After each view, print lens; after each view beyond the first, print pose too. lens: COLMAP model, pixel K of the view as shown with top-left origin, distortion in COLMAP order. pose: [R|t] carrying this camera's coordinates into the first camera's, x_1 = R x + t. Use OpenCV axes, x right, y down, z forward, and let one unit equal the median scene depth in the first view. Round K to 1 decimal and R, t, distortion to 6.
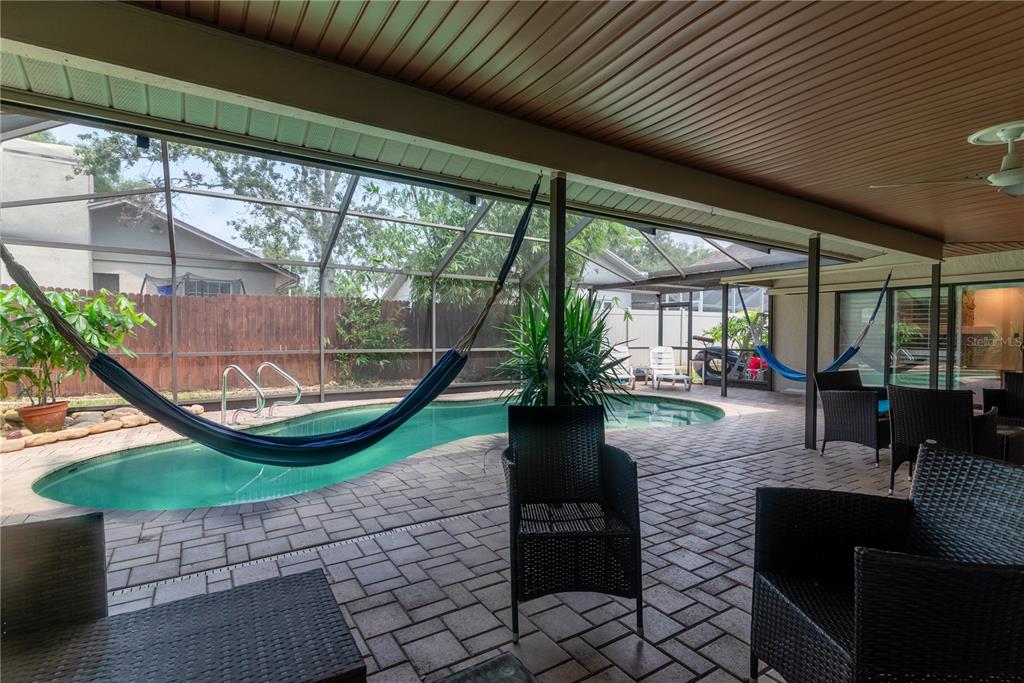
lens RADIAL K [[498.1, 0, 511.8], [0, 498.1, 343.1], [0, 0, 1]] dist [0.002104, 0.000176]
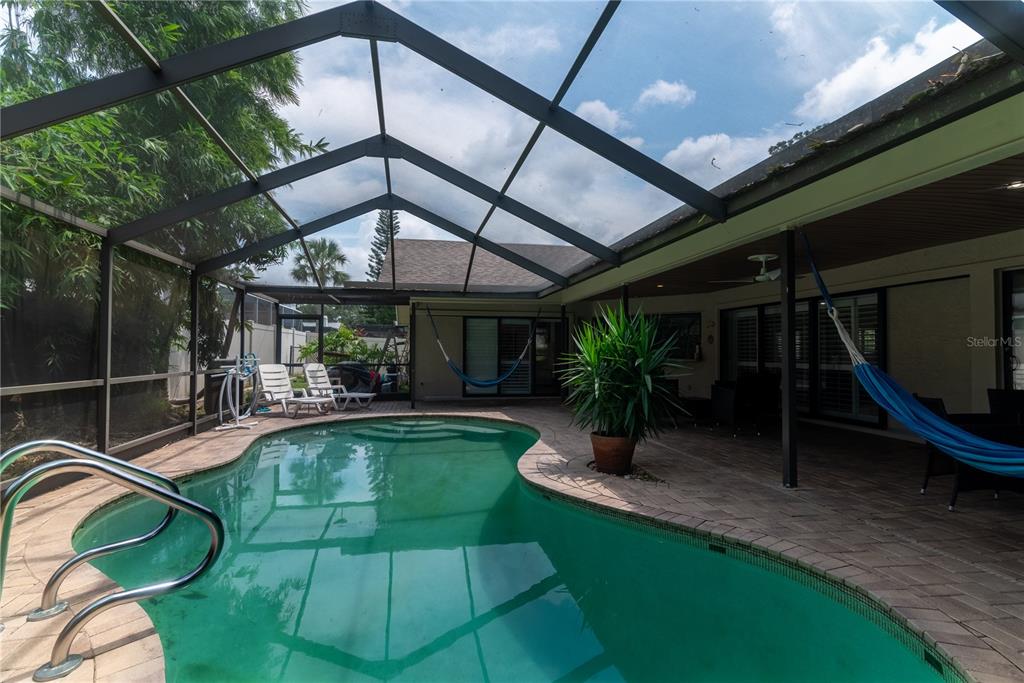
lens RADIAL K [[498.1, 0, 507.9], [0, 498.1, 341.7], [0, 0, 1]] dist [0.002104, 0.000176]
pose [[0.359507, 0.014443, 0.933030, -0.492434], [0.012420, 0.999718, -0.020261, -0.011805], [-0.933060, 0.018873, 0.359227, 0.429259]]
